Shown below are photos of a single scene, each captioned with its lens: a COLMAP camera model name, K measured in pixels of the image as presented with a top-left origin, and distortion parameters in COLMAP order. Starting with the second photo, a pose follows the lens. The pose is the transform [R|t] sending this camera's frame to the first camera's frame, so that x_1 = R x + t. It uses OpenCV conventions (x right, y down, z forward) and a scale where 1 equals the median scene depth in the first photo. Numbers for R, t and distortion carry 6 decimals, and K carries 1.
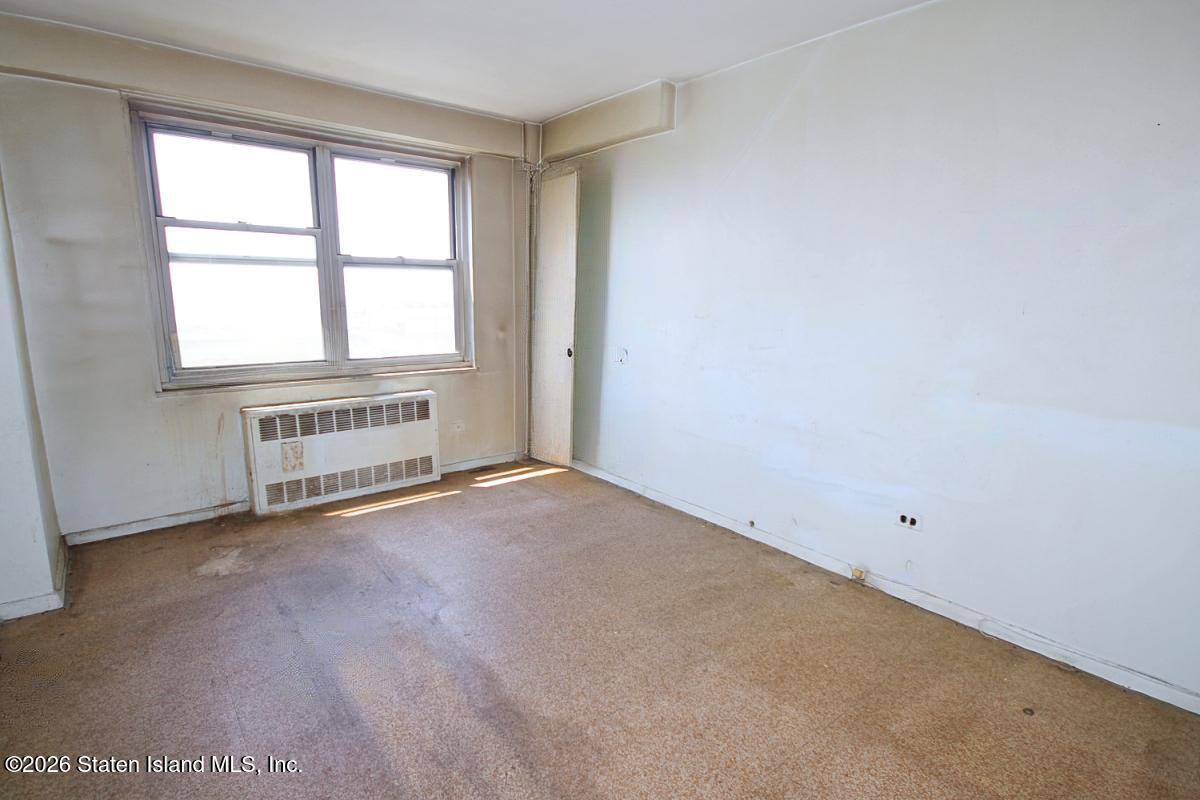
lens RADIAL K [[579.2, 0, 600.0], [0, 579.2, 400.0], [0, 0, 1]] dist [0.001070, -0.000278]
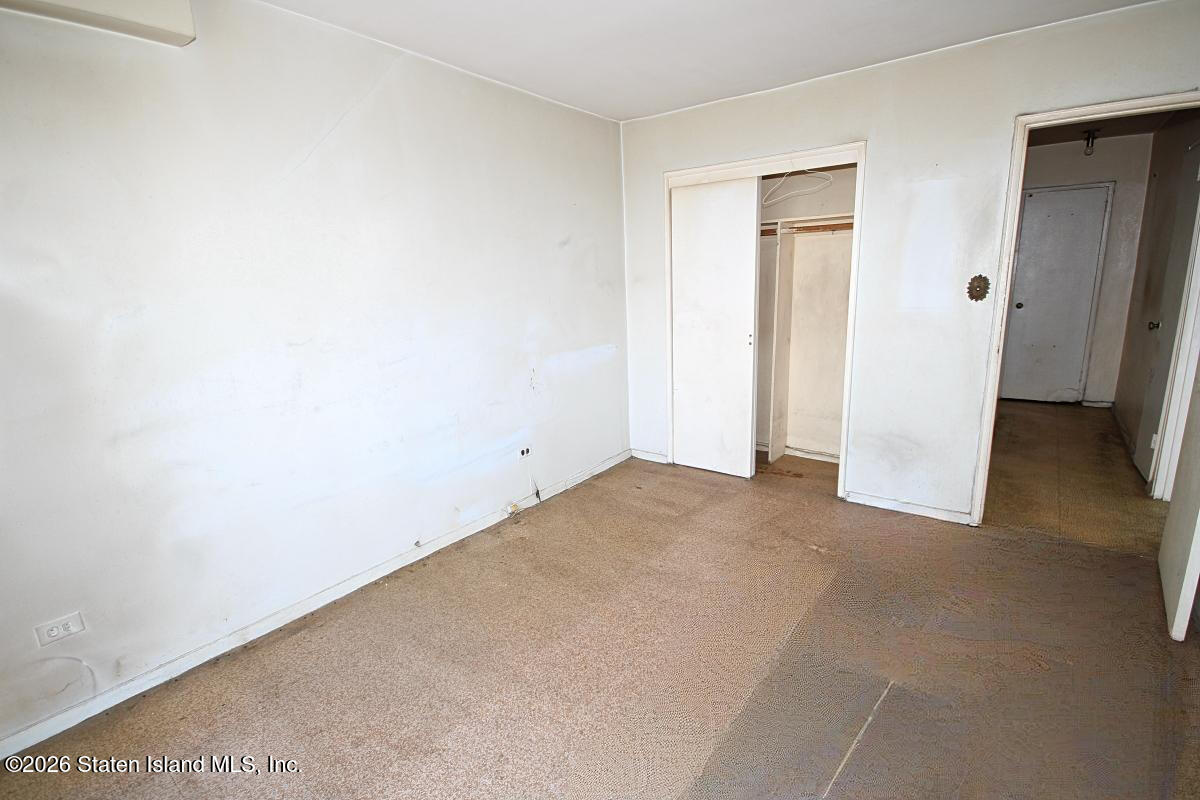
lens RADIAL K [[538.4, 0, 600.0], [0, 538.4, 400.0], [0, 0, 1]] dist [0.000929, 0.000104]
pose [[-0.200588, -0.225630, 0.953339, -0.669077], [0.219862, 0.937927, 0.268243, -0.205516], [-0.954686, 0.263409, -0.138529, 0.874128]]
